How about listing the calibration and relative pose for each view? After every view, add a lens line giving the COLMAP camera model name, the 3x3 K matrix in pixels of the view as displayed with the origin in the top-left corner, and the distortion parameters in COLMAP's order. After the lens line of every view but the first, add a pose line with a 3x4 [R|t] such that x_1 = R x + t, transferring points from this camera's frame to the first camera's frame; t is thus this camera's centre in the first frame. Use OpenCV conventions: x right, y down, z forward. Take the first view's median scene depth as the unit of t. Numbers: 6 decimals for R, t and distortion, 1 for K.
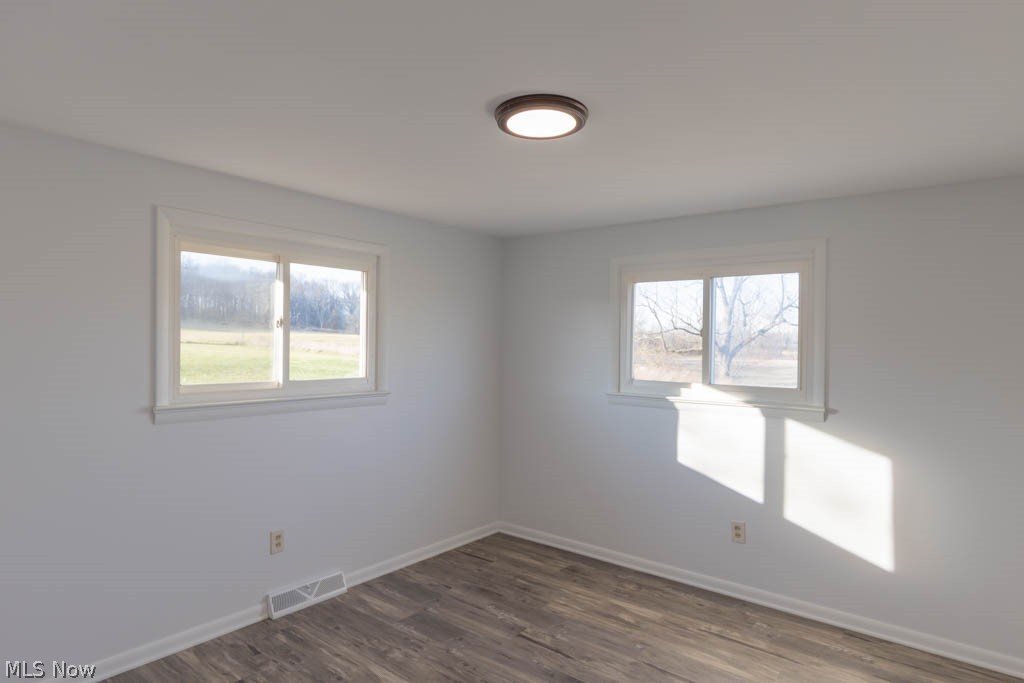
lens RADIAL K [[593.8, 0, 516.2], [0, 593.8, 342.9], [0, 0, 1]] dist [0.002656, 0.000385]
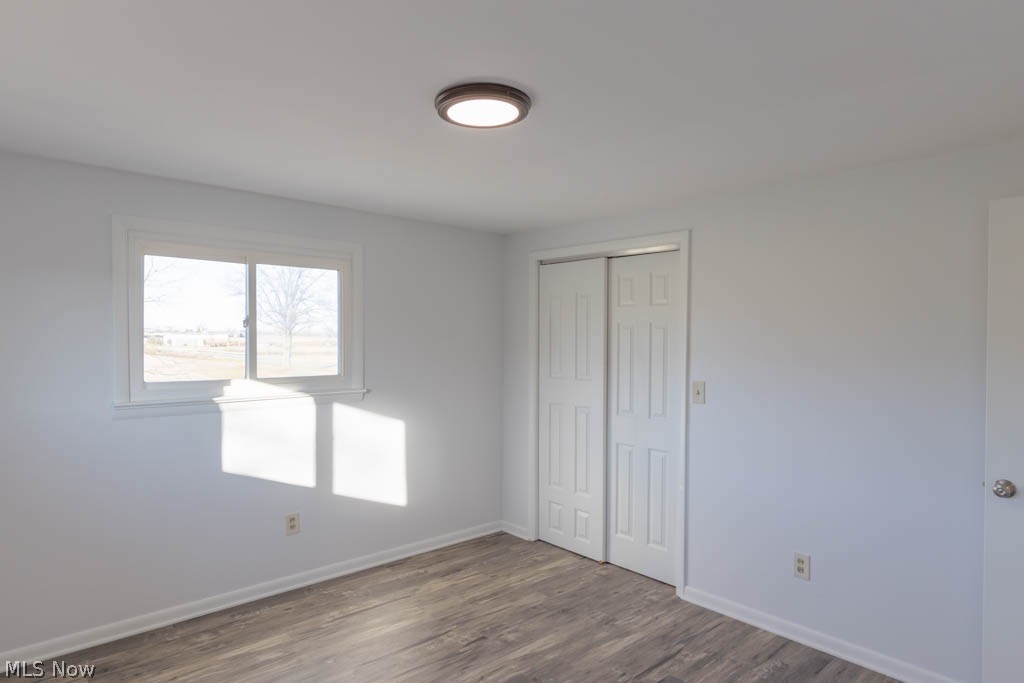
lens RADIAL K [[593.8, 0, 516.2], [0, 593.8, 342.9], [0, 0, 1]] dist [0.002656, 0.000385]
pose [[0.151145, -0.019615, 0.988317, -0.562730], [-0.001914, 0.999795, 0.020135, -0.005949], [-0.988510, -0.004935, 0.151077, 0.490987]]
